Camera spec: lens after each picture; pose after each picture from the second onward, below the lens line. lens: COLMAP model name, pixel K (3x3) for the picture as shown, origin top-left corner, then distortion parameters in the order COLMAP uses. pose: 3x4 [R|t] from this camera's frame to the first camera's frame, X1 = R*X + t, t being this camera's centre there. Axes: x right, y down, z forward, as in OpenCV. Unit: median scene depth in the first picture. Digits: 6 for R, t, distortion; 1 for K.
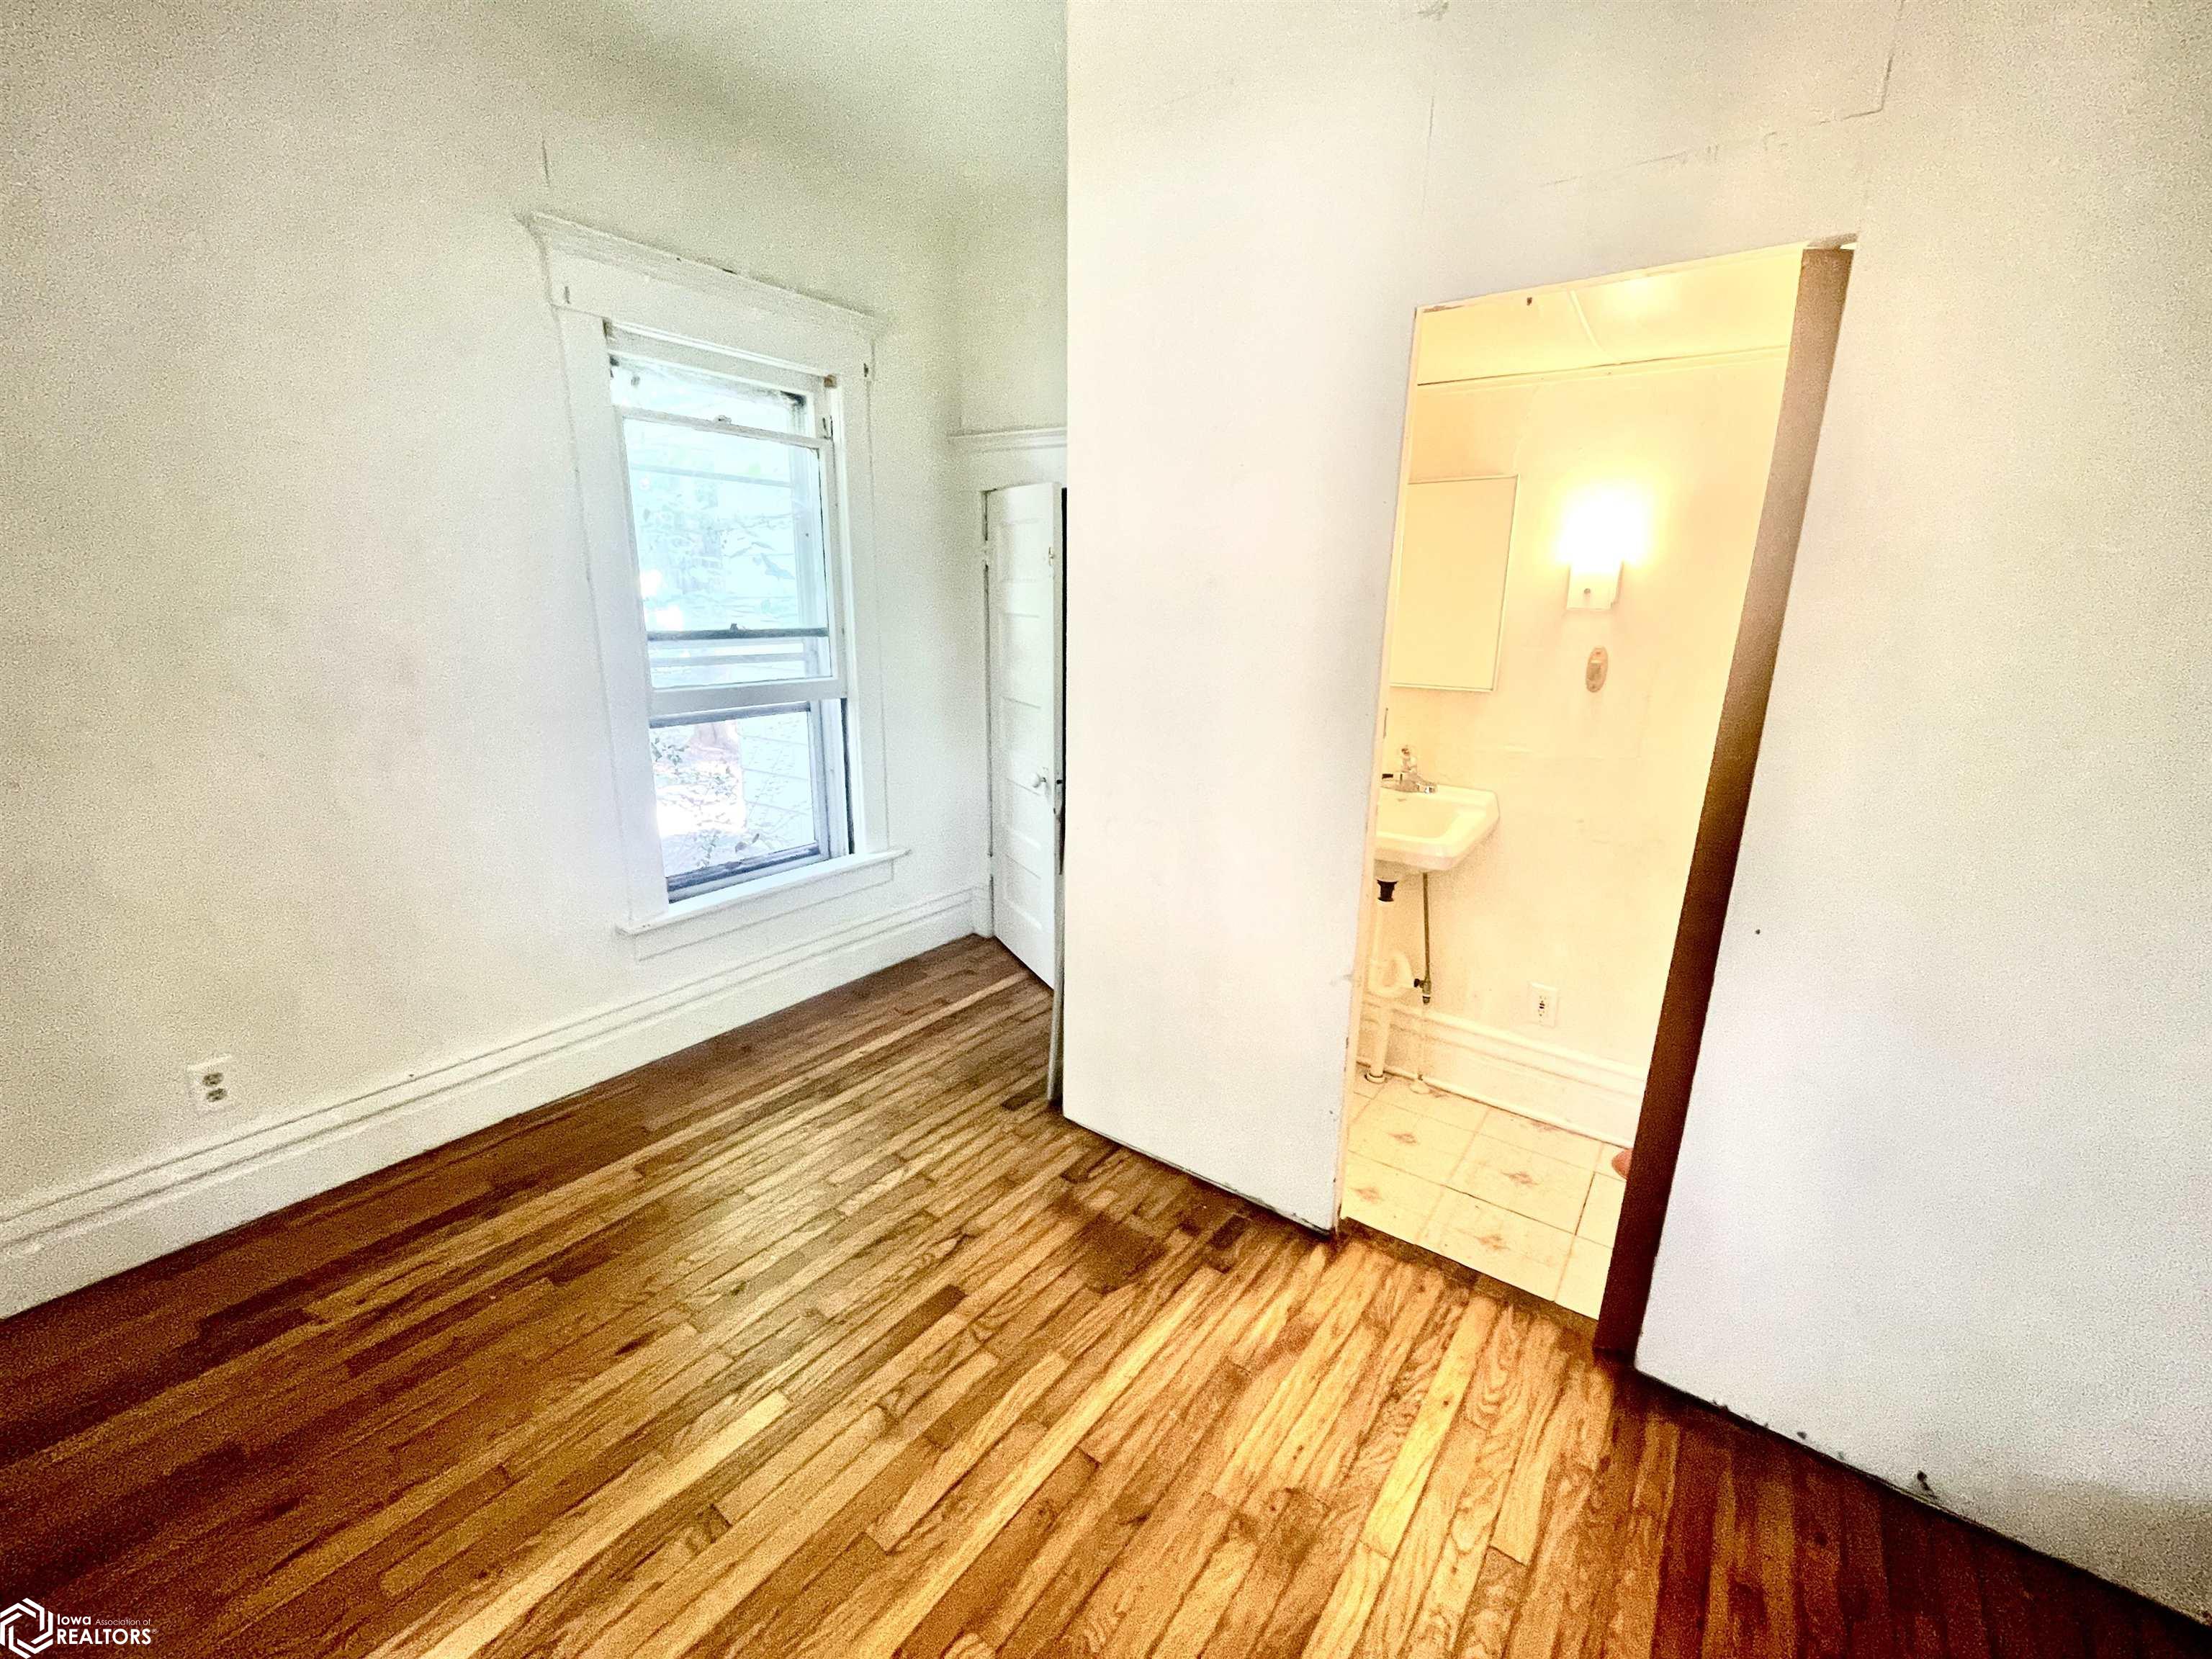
lens RADIAL K [[903.5, 0, 1106.0], [0, 903.5, 829.5], [0, 0, 1]] dist [-0.000557, 0.000113]
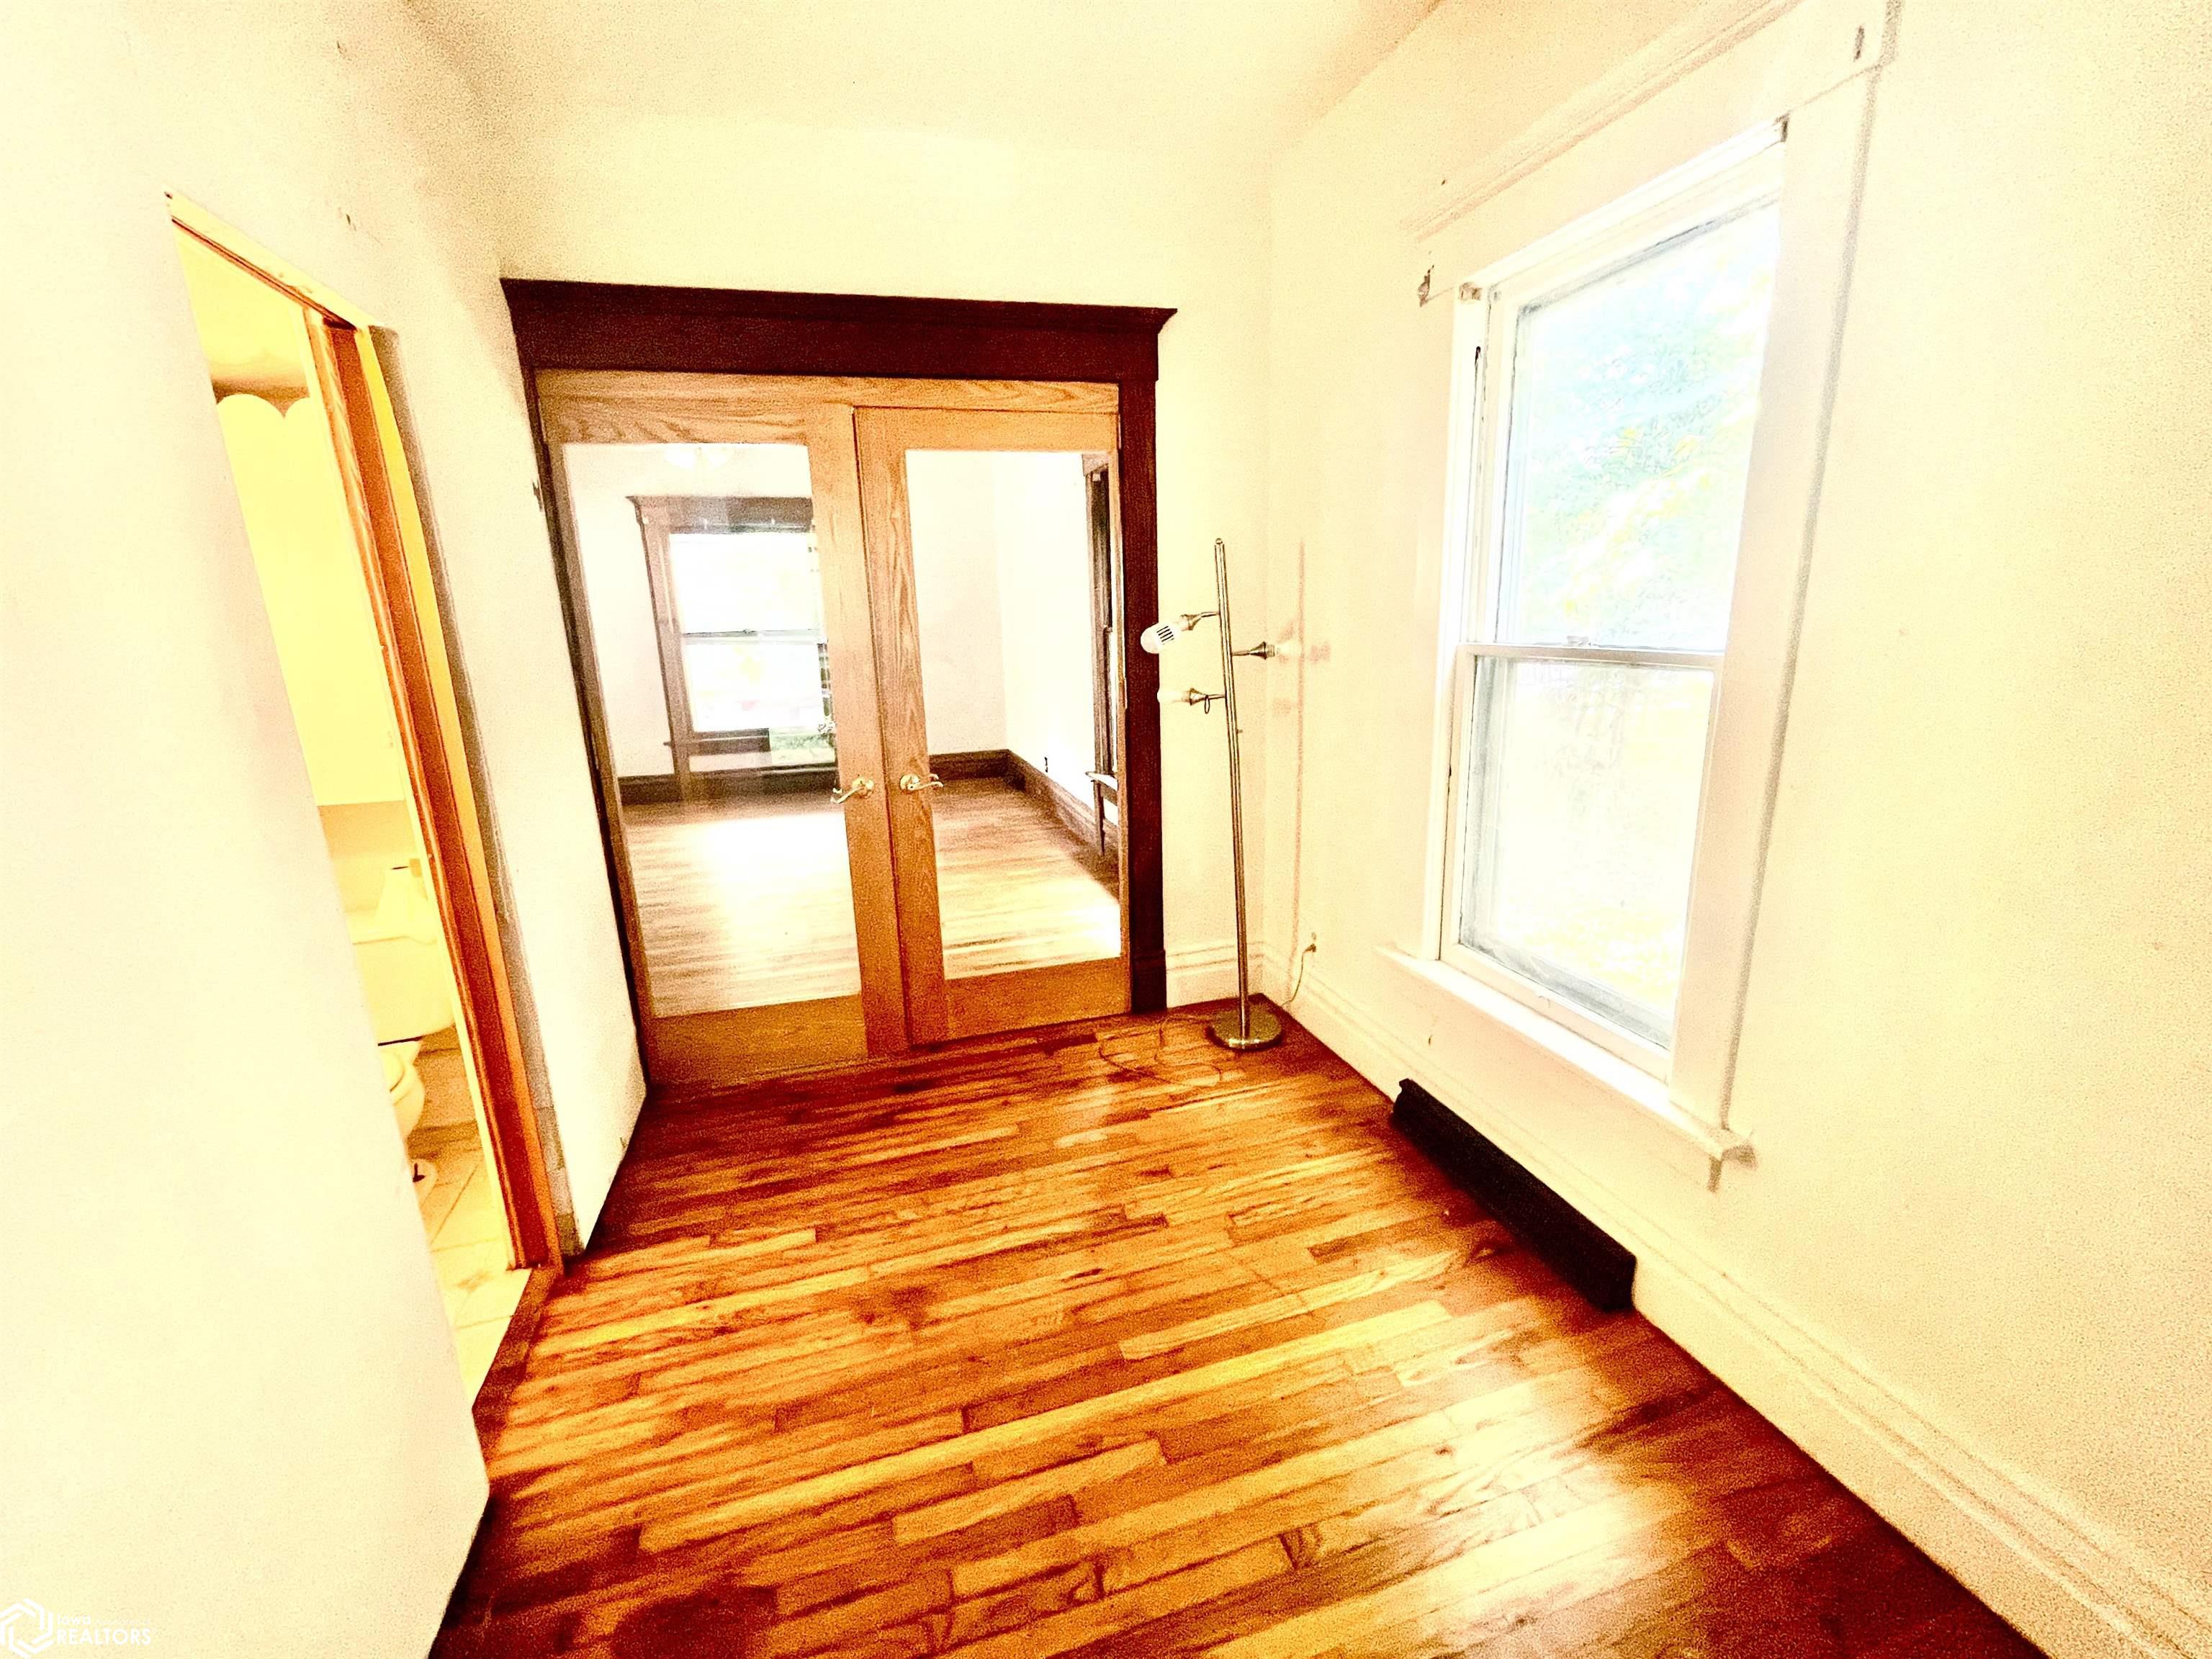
lens RADIAL K [[903.5, 0, 1106.0], [0, 903.5, 829.5], [0, 0, 1]] dist [-0.000557, 0.000113]
pose [[-0.800802, -0.131162, 0.584390, -0.654940], [0.168142, 0.887254, 0.429545, -0.329004], [-0.574842, 0.442241, -0.688461, 1.283877]]
